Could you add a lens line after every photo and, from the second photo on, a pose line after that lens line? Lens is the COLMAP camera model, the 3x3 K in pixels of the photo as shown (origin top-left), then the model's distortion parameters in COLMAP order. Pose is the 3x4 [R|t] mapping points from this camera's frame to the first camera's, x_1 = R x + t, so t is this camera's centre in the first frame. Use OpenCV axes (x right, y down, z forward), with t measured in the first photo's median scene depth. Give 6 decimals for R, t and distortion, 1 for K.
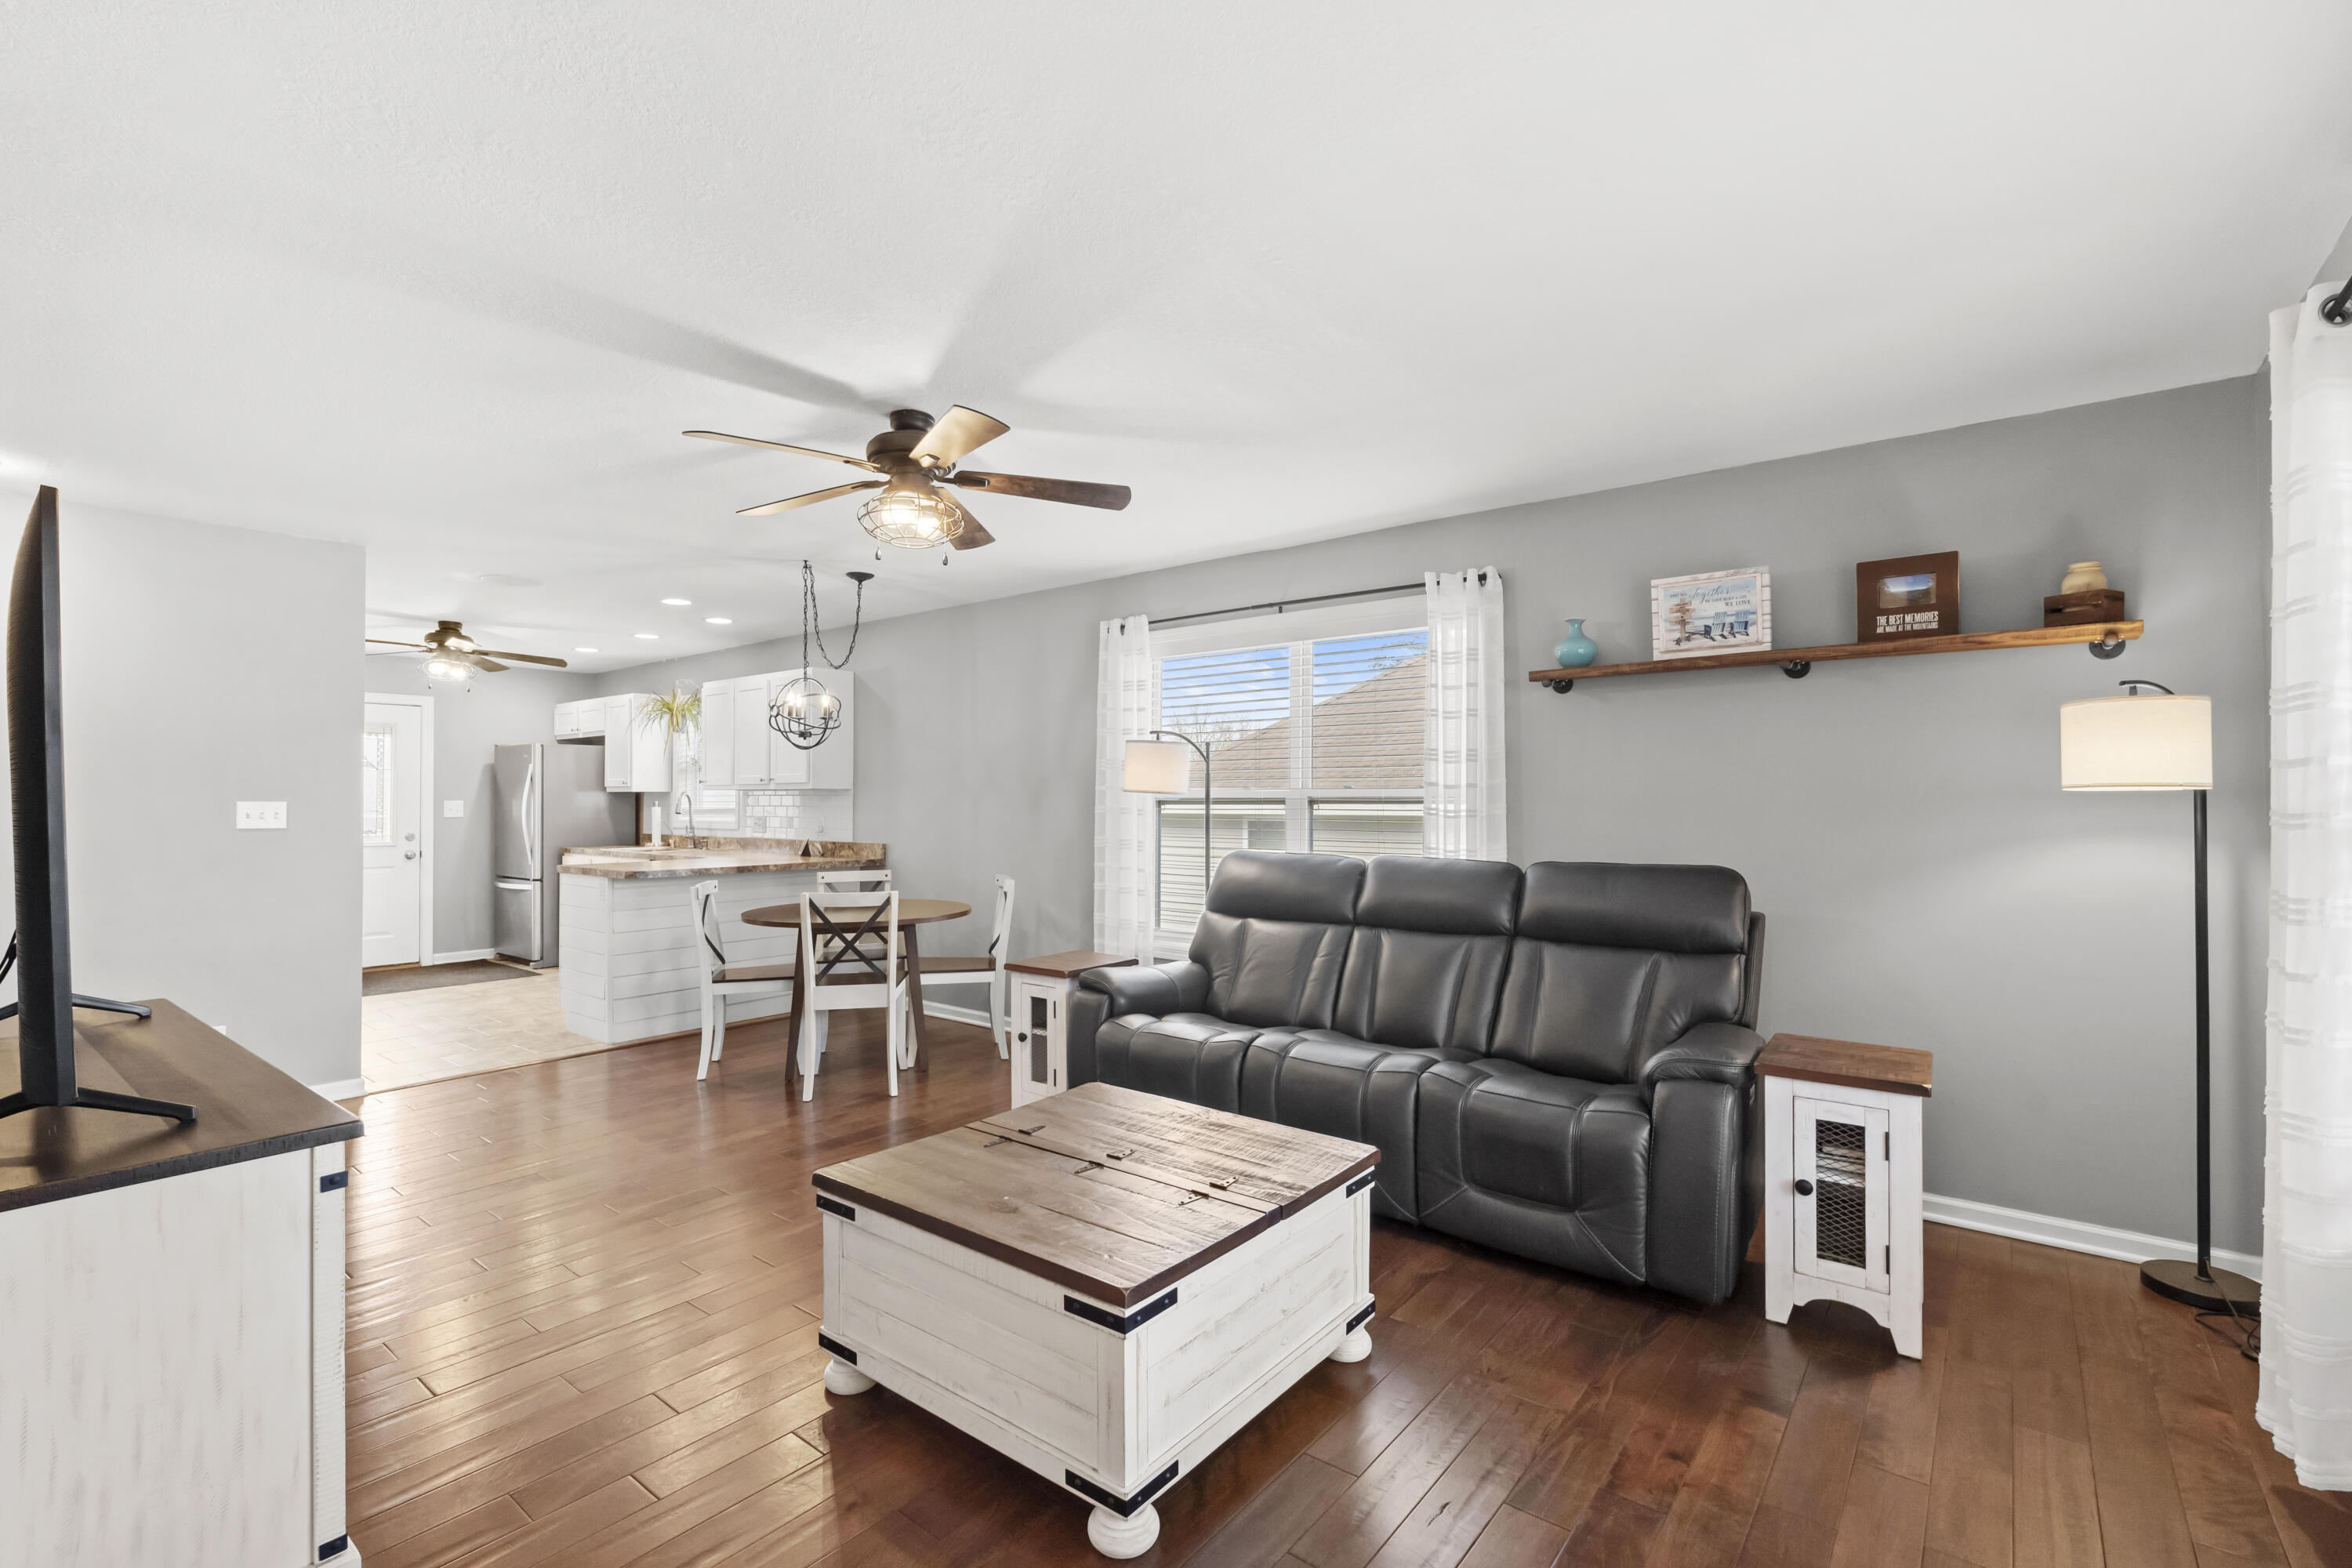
lens RADIAL K [[1034.7, 0, 1184.0], [0, 1034.7, 788.3], [0, 0, 1]] dist [-0.008655, 0.000103]
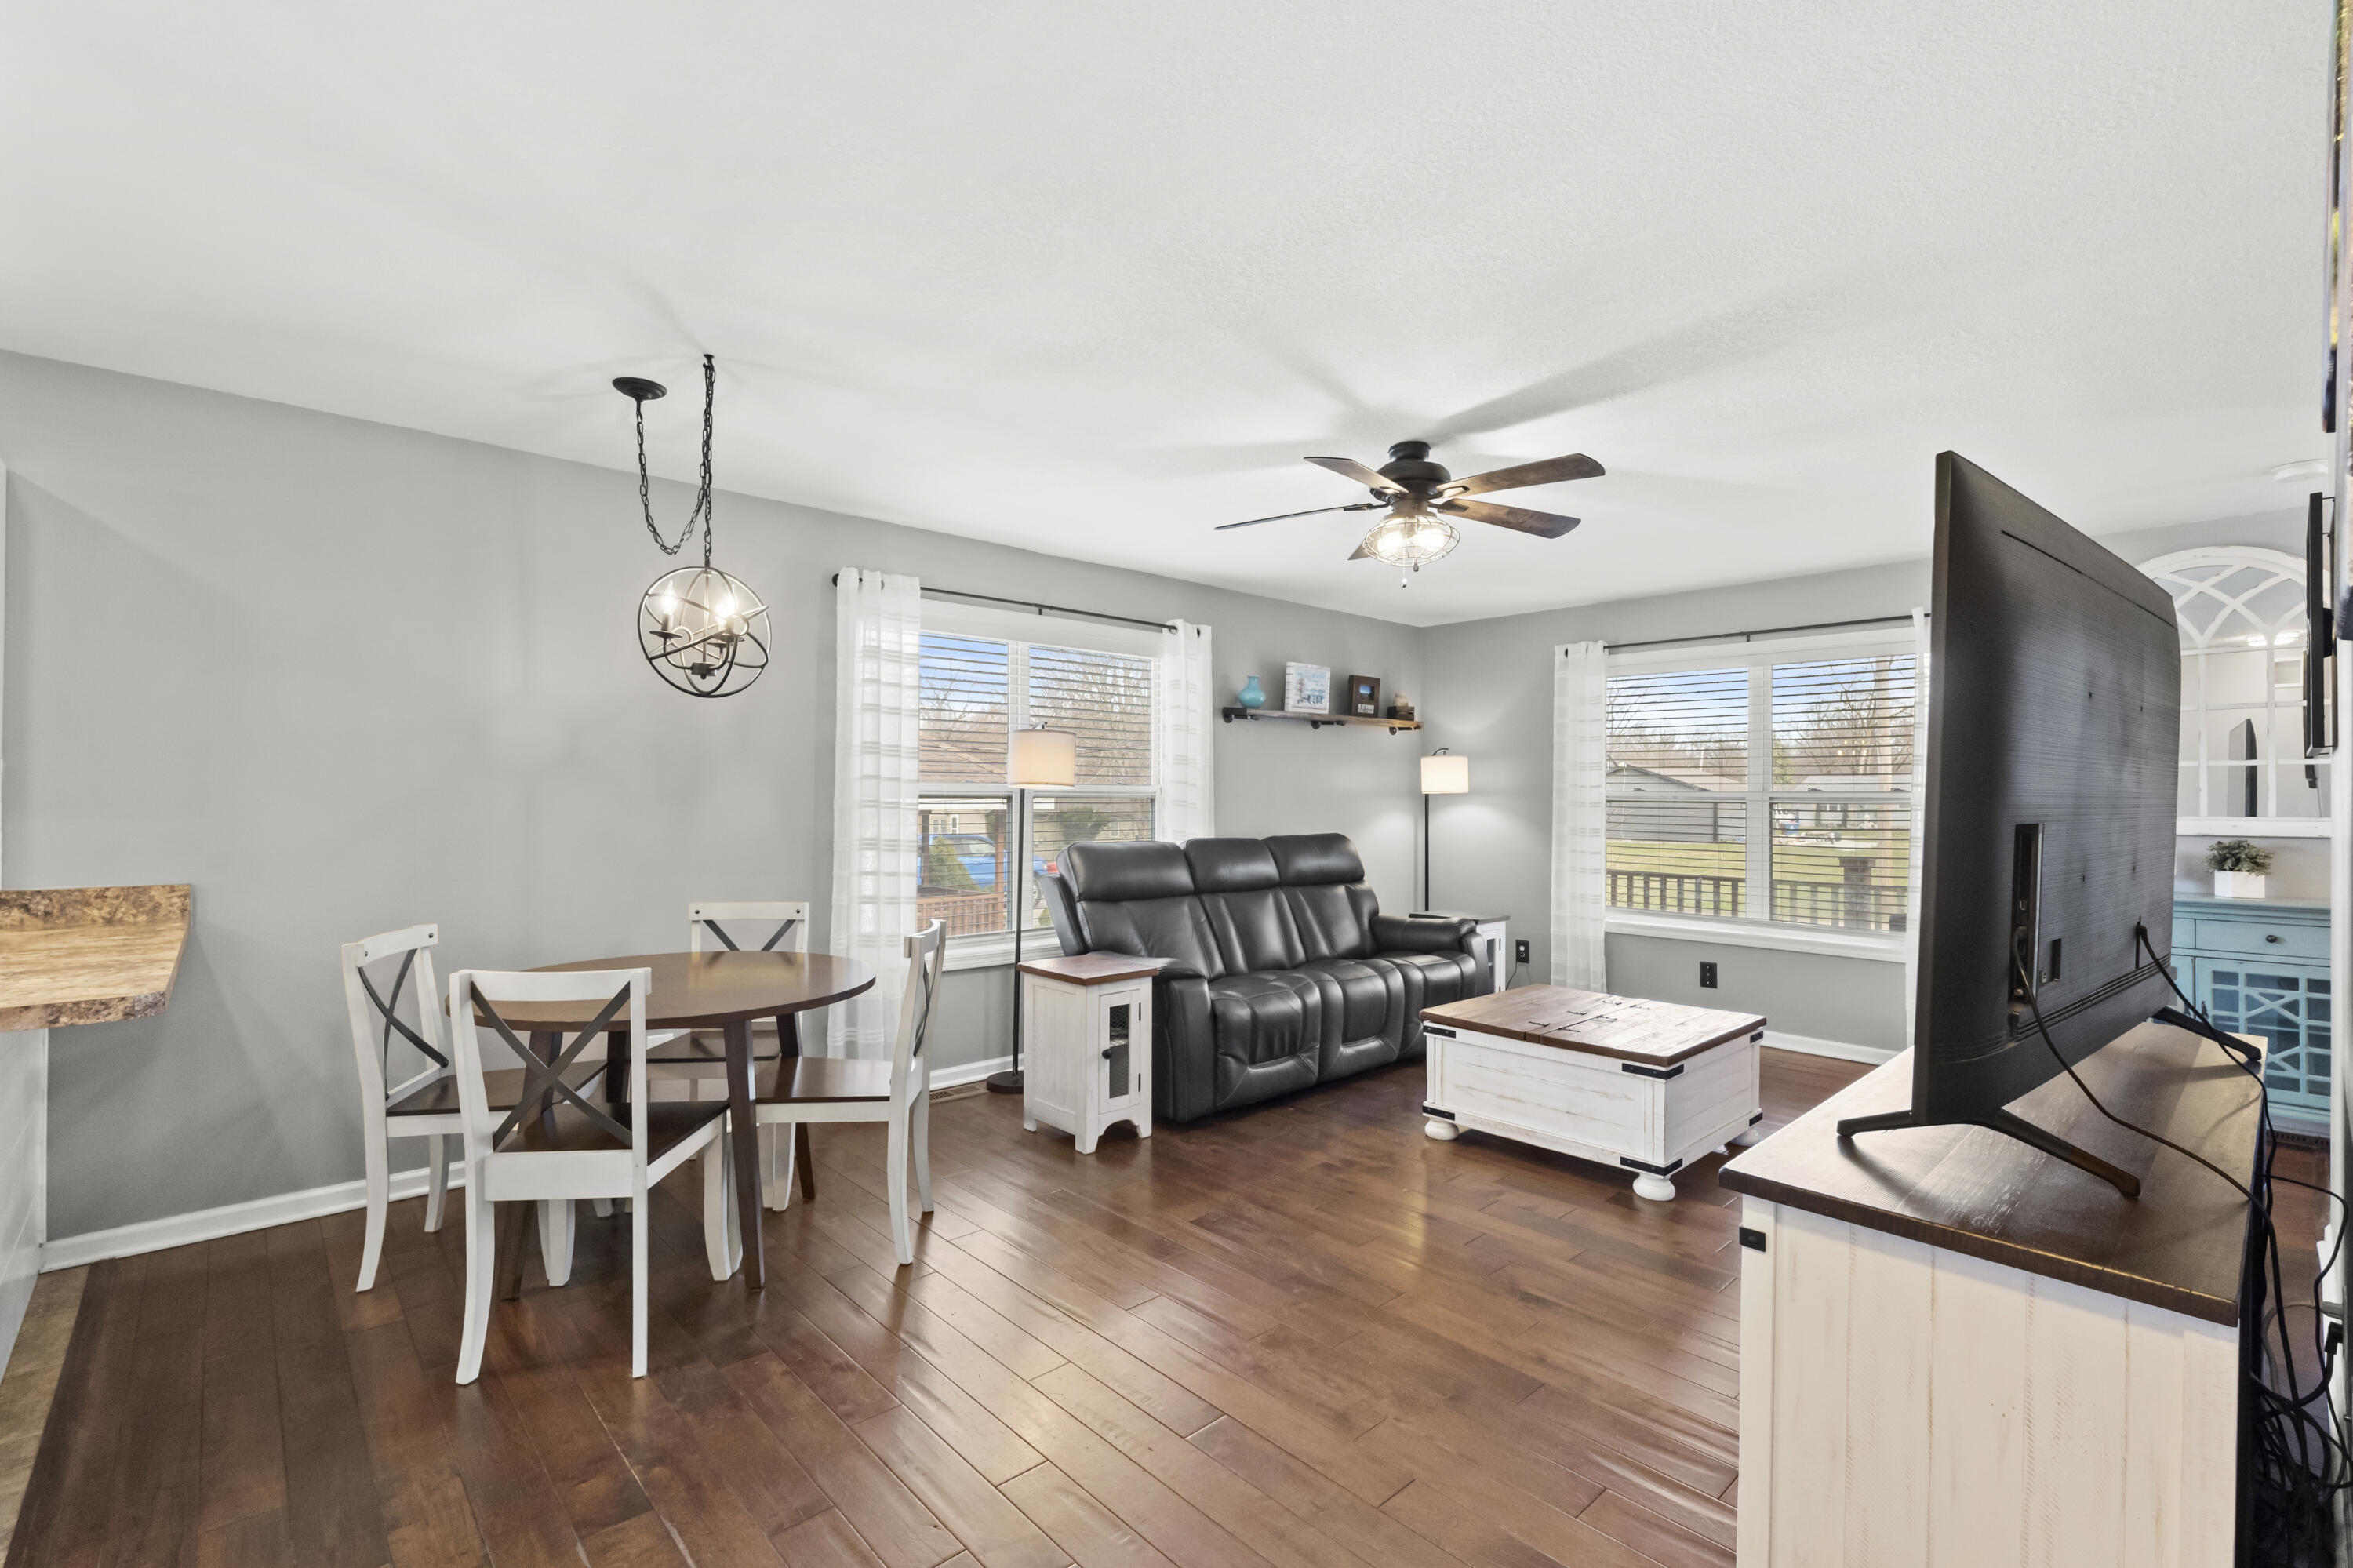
lens RADIAL K [[1035.9, 0, 1163.8], [0, 1035.9, 792.4], [0, 0, 1]] dist [-0.000633, -0.000142]
pose [[0.169346, 0.007338, 0.985529, -0.661720], [-0.017424, 0.999838, -0.004450, 0.008851], [-0.985403, -0.016419, 0.169447, 0.506059]]
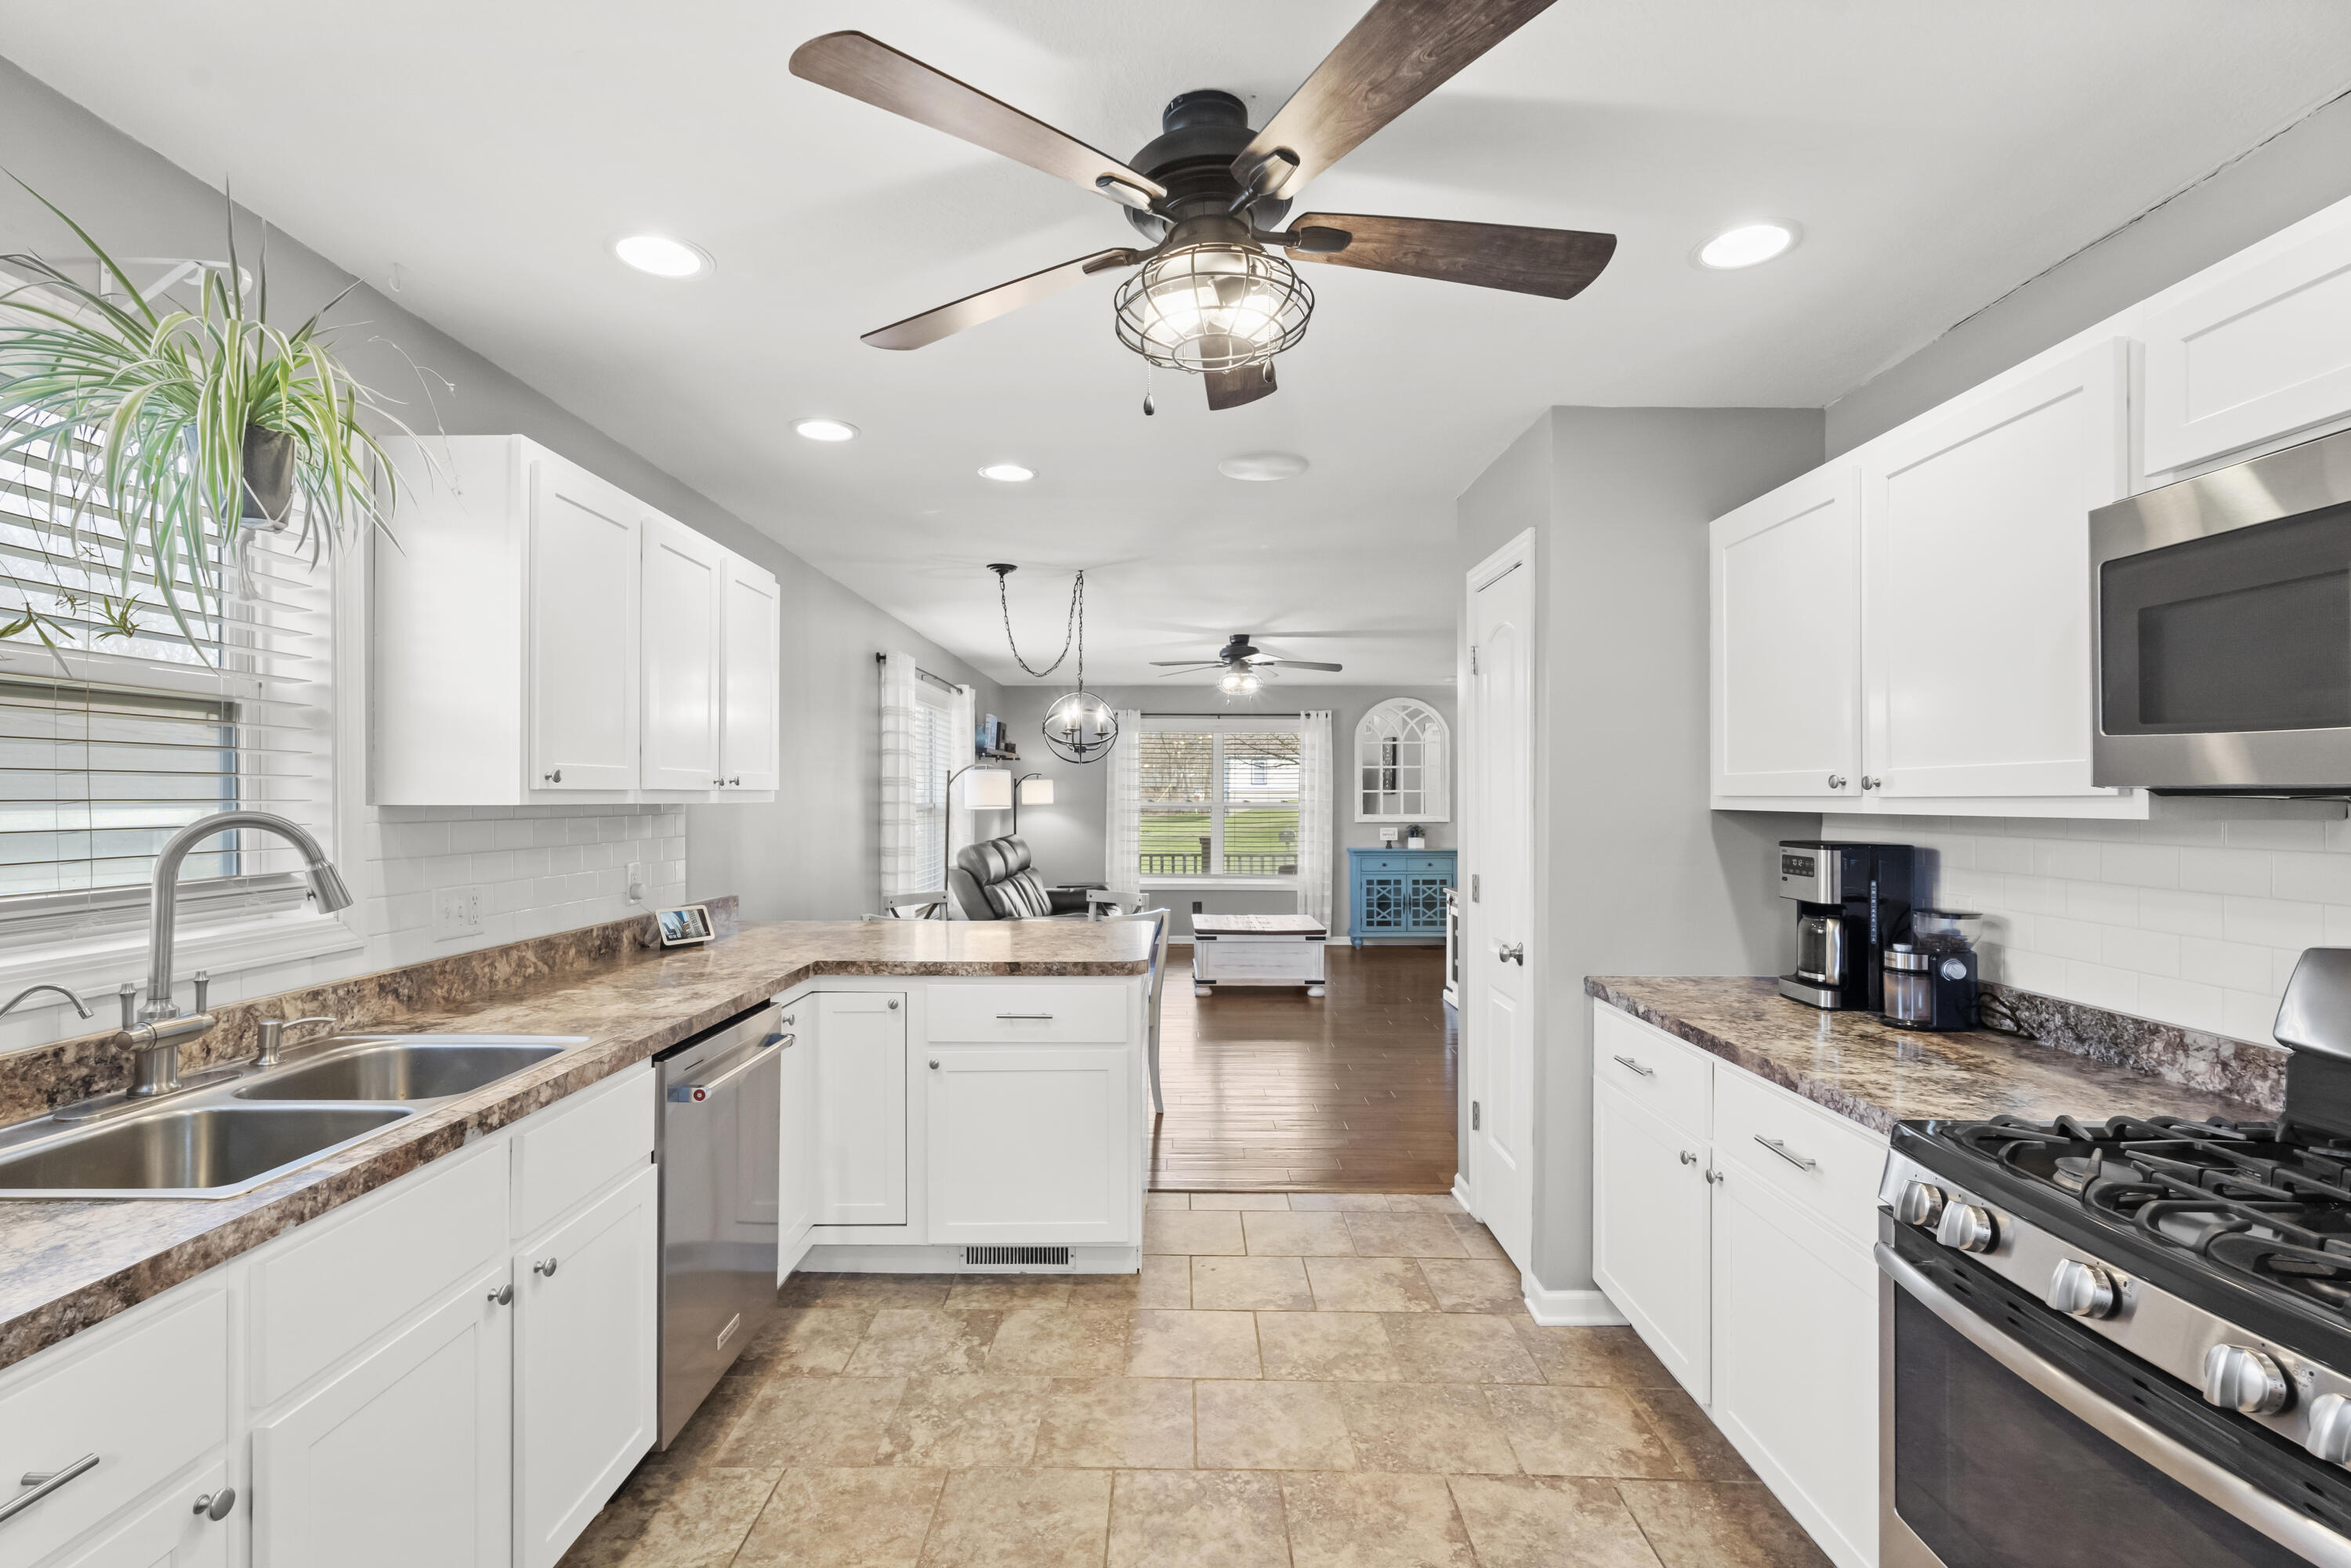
lens RADIAL K [[1053.7, 0, 1163.8], [0, 1053.7, 792.3], [0, 0, 1]] dist [-0.000388, -0.000427]
pose [[-0.607470, 0.004941, 0.794327, -0.911870], [-0.008998, 0.999874, -0.013101, 0.000921], [-0.794292, -0.015105, -0.607349, 1.167618]]
